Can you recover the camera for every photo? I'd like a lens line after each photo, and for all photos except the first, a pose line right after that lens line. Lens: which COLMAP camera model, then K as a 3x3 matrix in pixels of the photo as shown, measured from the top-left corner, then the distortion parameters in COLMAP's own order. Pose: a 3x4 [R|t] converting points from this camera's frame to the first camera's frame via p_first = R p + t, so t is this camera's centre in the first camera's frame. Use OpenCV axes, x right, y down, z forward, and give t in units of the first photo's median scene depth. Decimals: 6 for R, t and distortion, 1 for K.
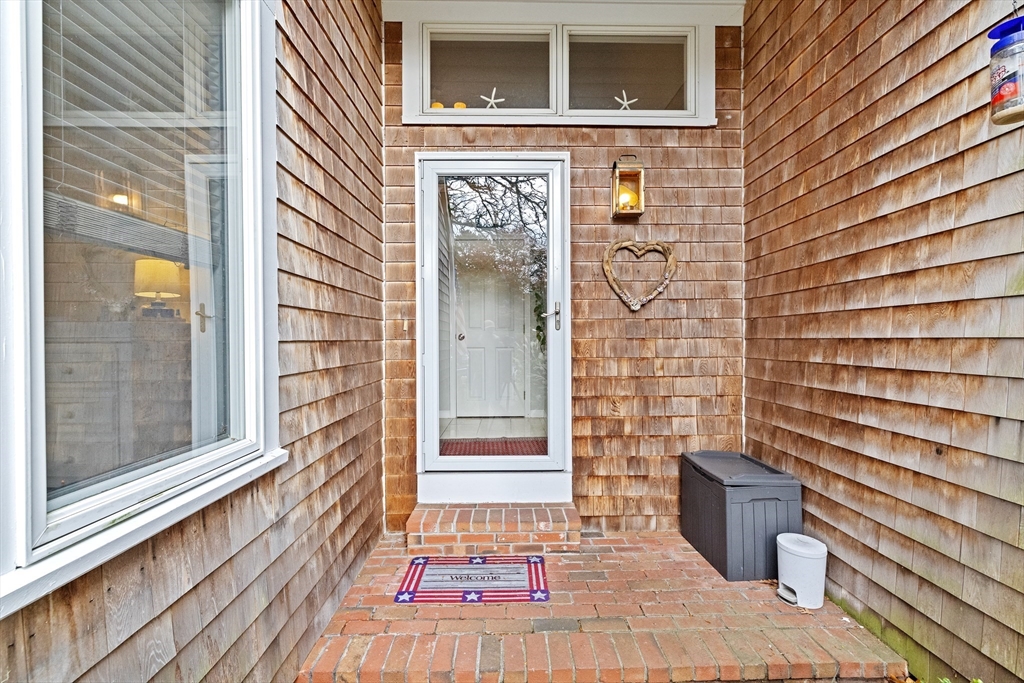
lens RADIAL K [[440.2, 0, 513.8], [0, 440.2, 340.5], [0, 0, 1]] dist [-0.002979, 0.002252]
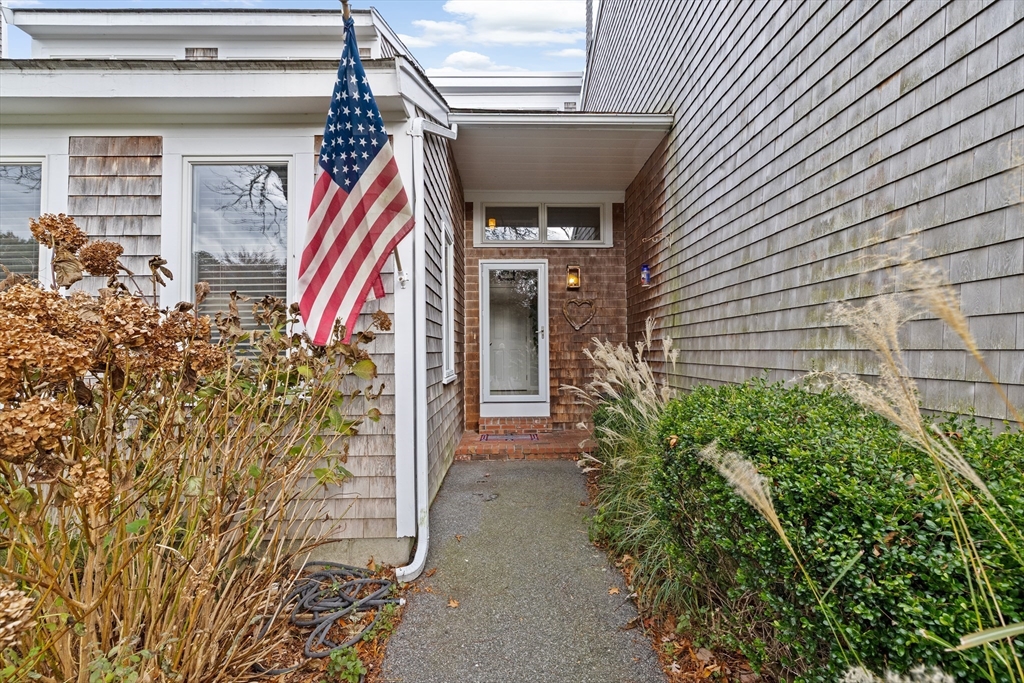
lens RADIAL K [[440.2, 0, 511.8], [0, 440.2, 342.4], [0, 0, 1]] dist [-0.002979, 0.002252]
pose [[0.999979, -0.003289, 0.005611, -0.070438], [0.003421, 0.999713, -0.023722, 0.047498], [-0.005532, 0.023741, 0.999703, -1.225661]]
